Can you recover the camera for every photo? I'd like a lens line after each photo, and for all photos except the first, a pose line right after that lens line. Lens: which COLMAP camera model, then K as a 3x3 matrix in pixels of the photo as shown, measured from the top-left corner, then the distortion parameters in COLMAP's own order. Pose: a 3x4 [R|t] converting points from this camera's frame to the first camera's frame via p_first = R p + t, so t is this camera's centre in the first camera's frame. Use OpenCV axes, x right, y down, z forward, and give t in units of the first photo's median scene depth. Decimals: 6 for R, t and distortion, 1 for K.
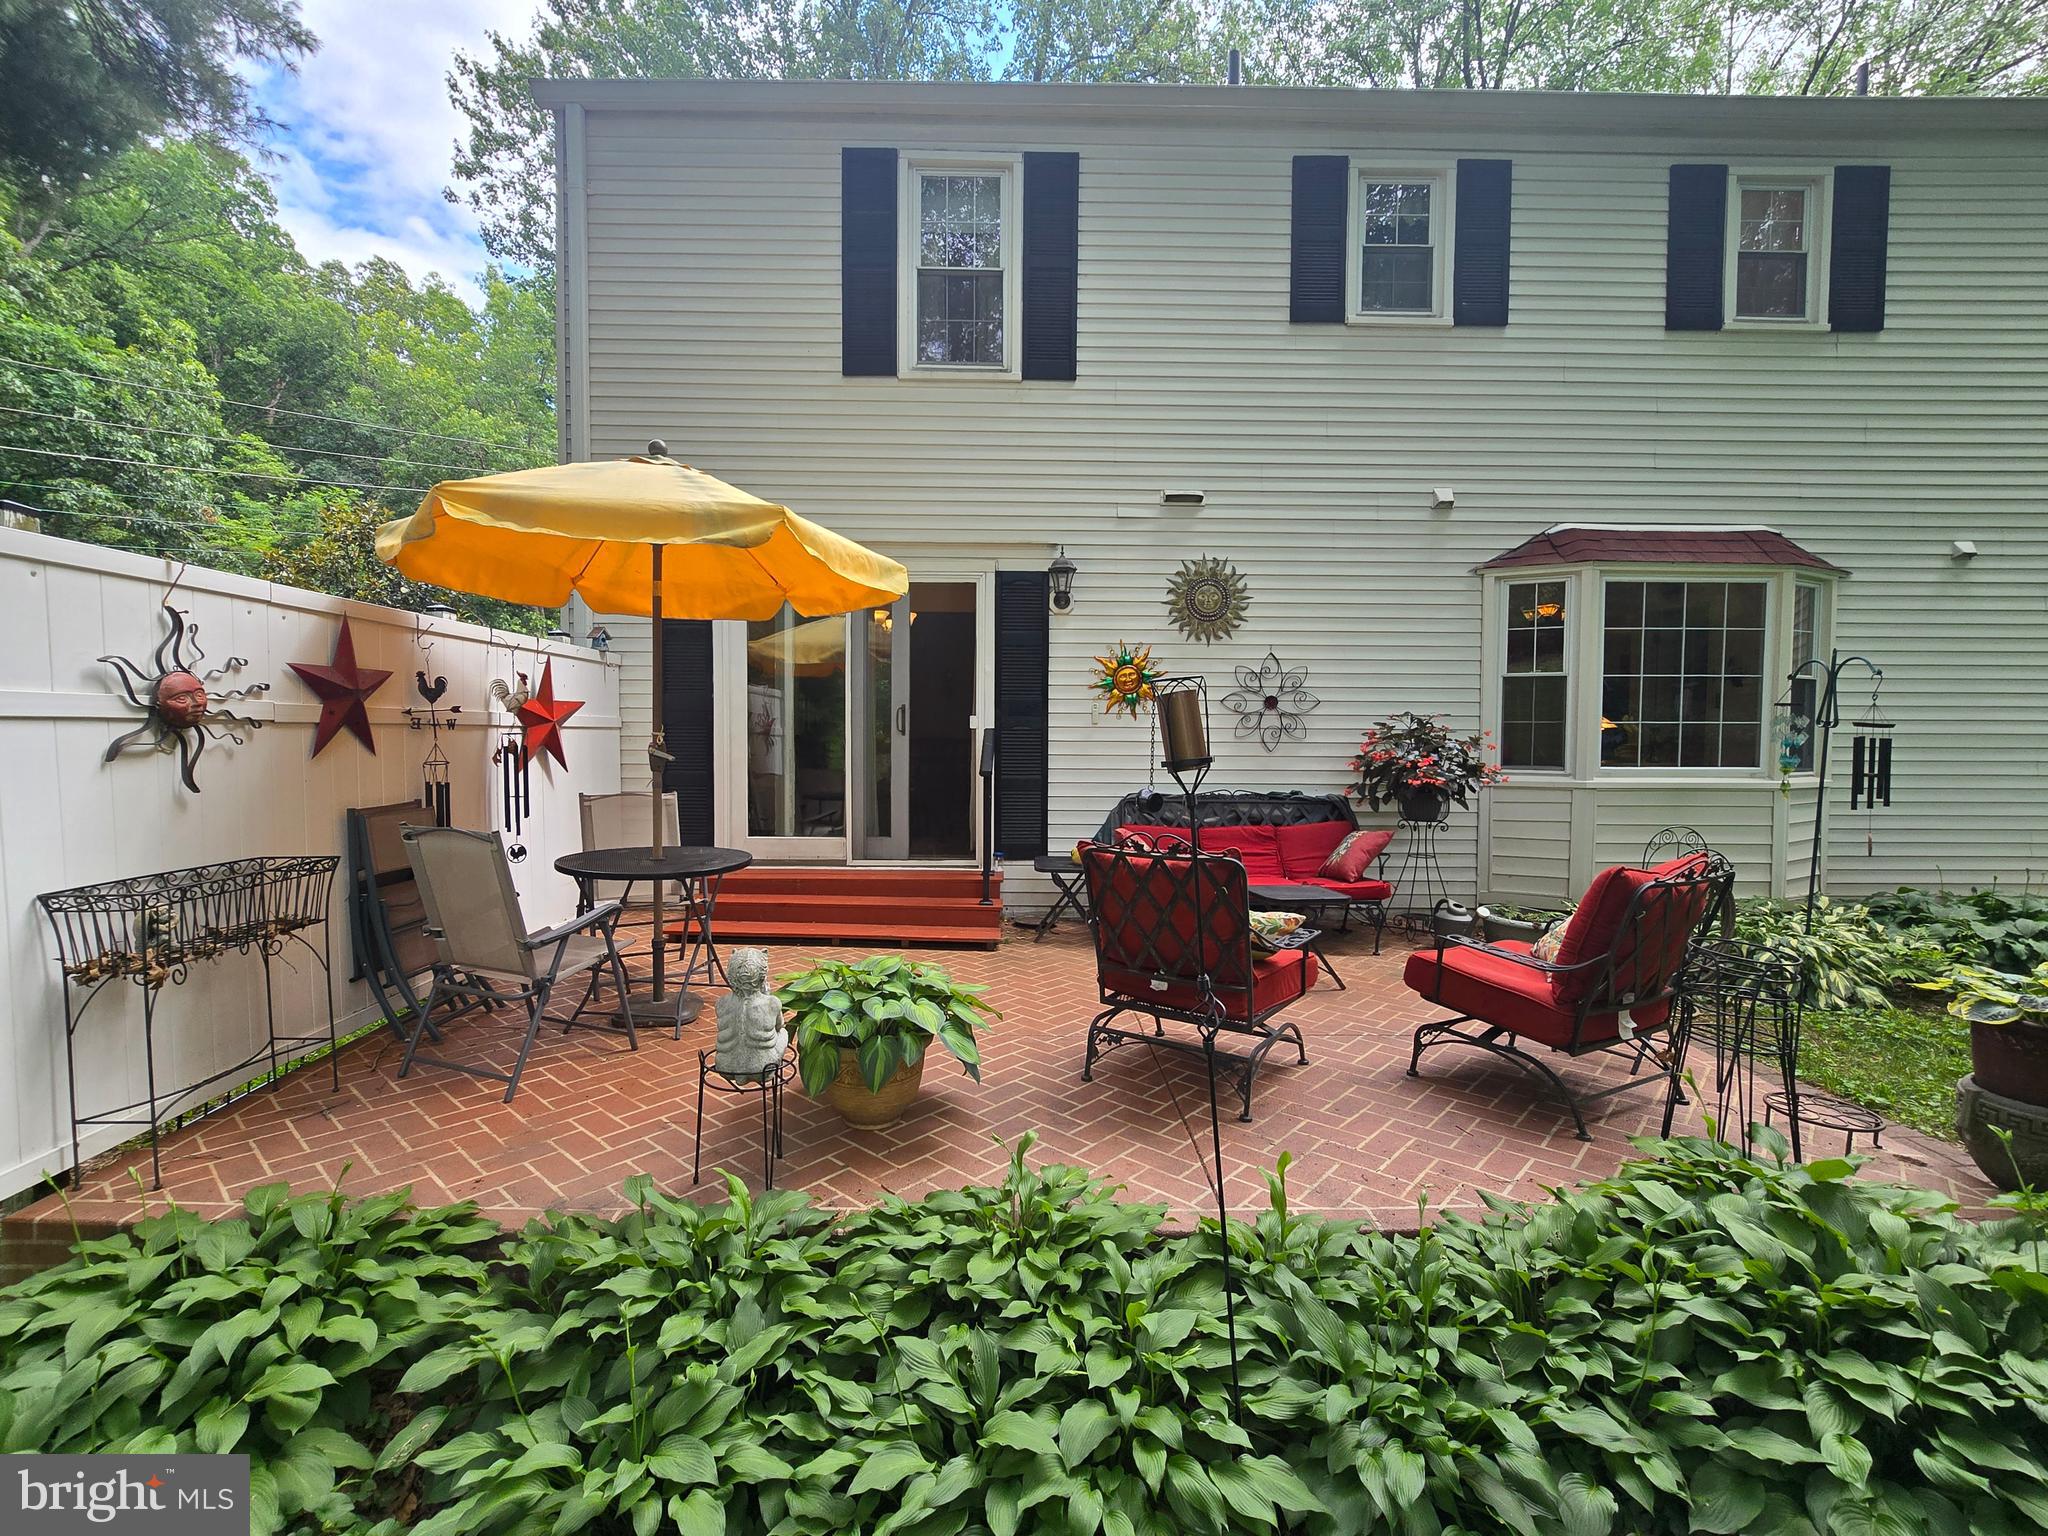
lens RADIAL K [[918.0, 0, 1024.0], [0, 918.0, 768.0], [0, 0, 1]] dist [-0.012297, 0.006901]
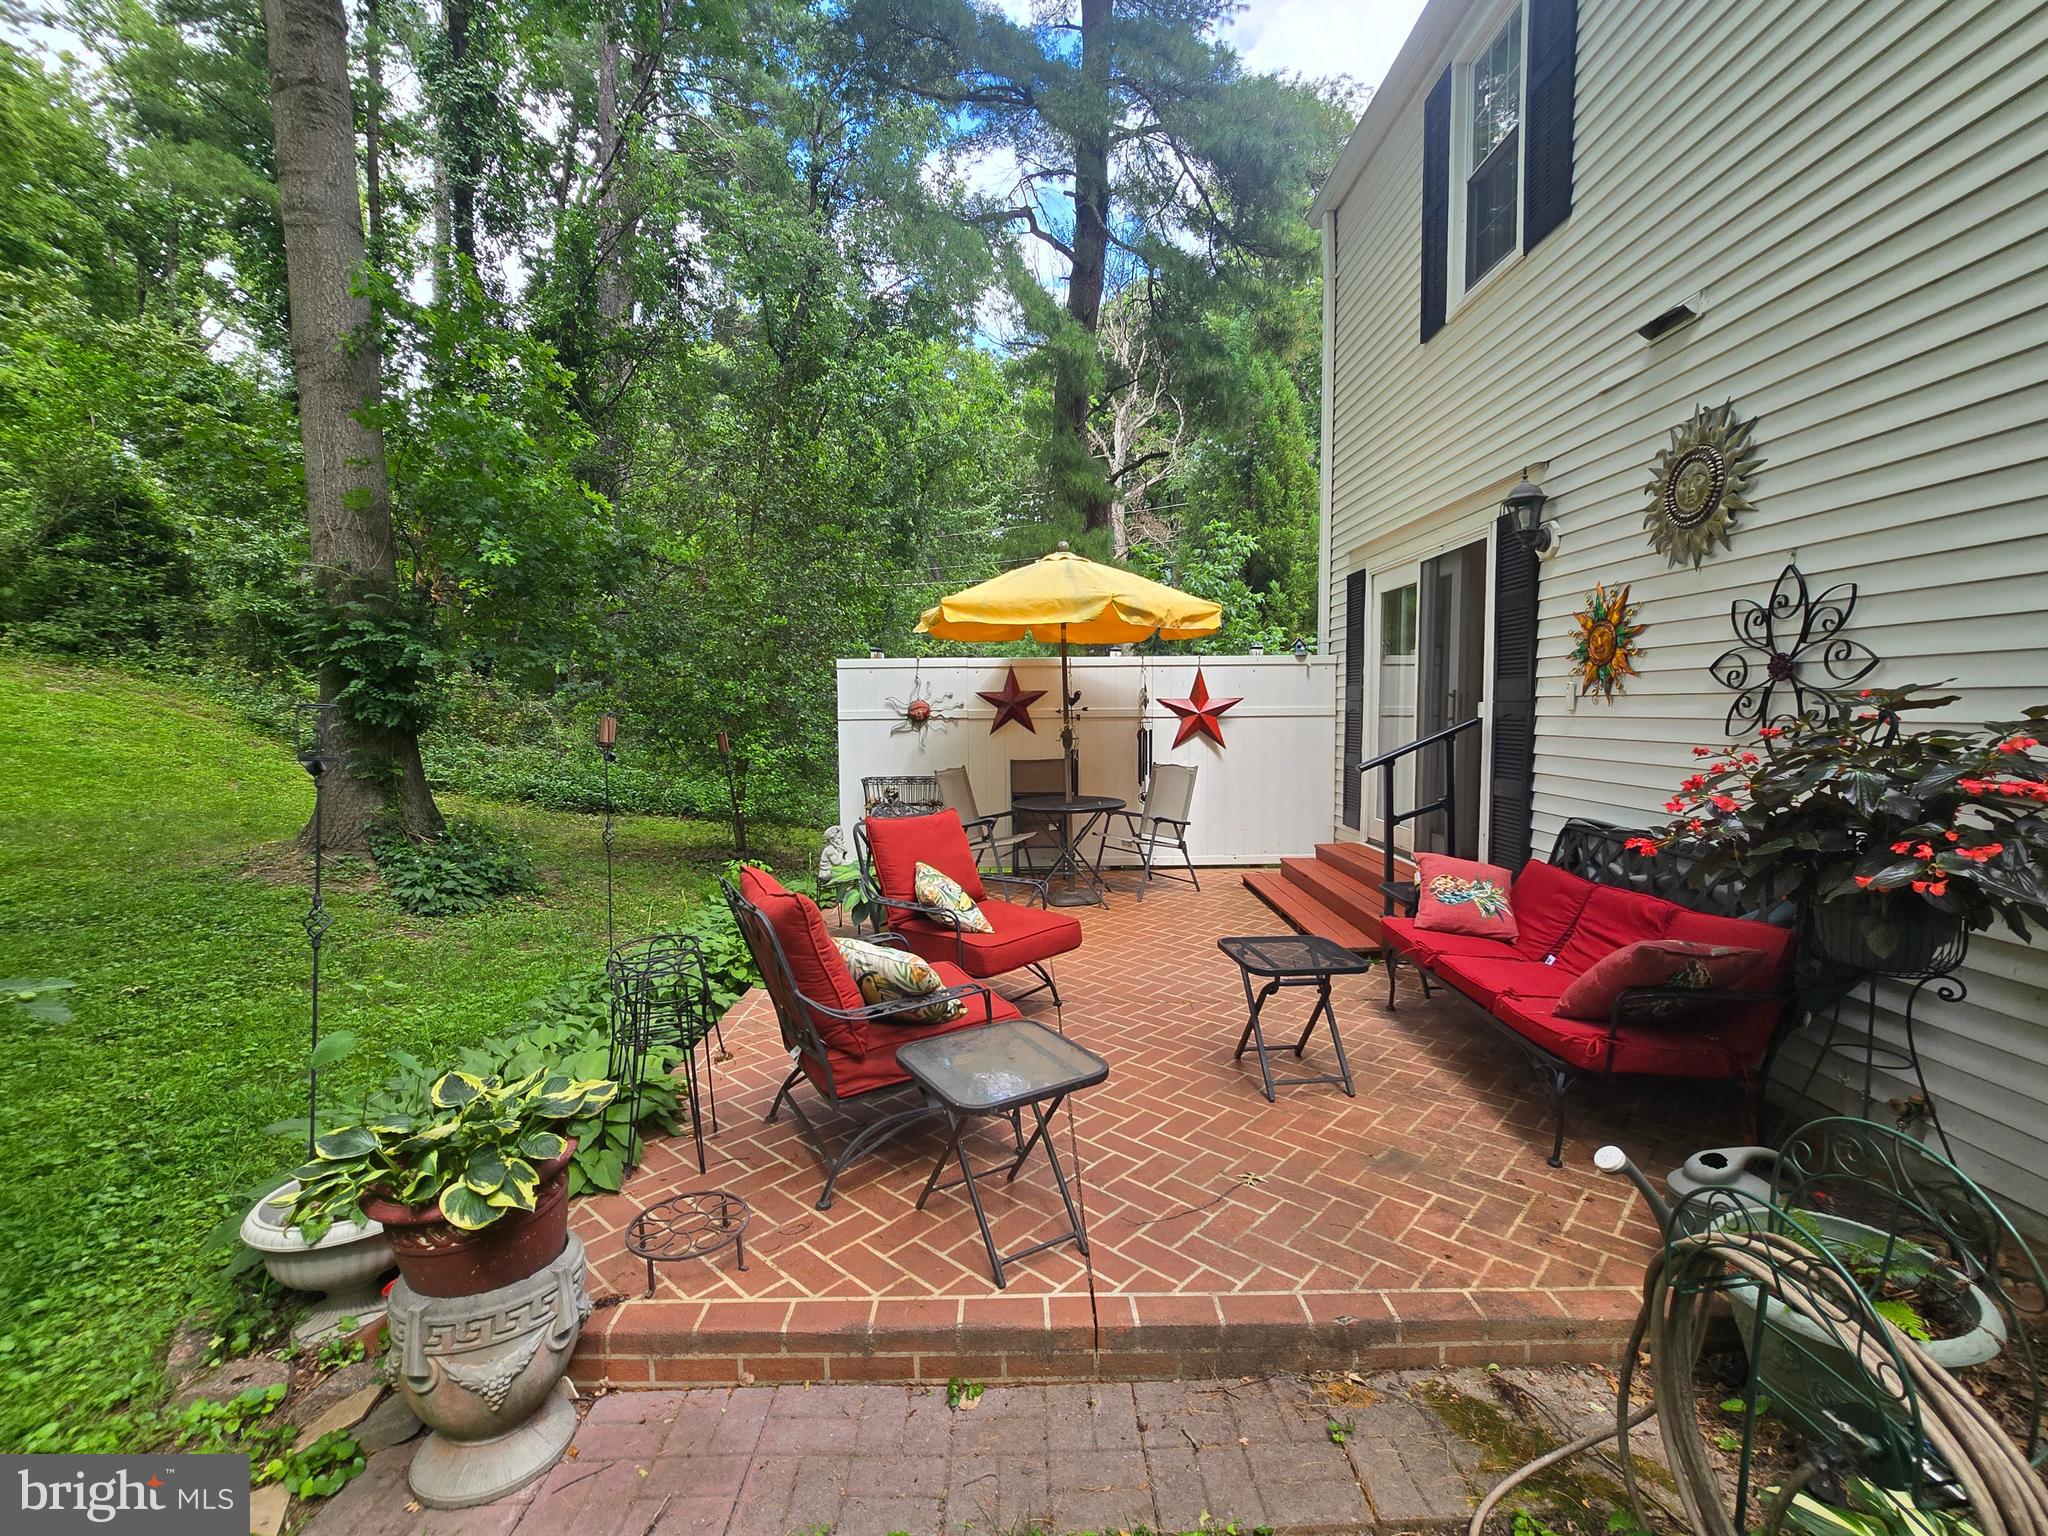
lens RADIAL K [[918.0, 0, 1024.0], [0, 918.0, 768.0], [0, 0, 1]] dist [-0.012297, 0.006901]
pose [[-0.020377, 0.059158, -0.998041, 0.853983], [-0.029935, 0.997764, 0.059752, -0.038914], [0.999344, 0.031094, -0.018560, 0.677317]]
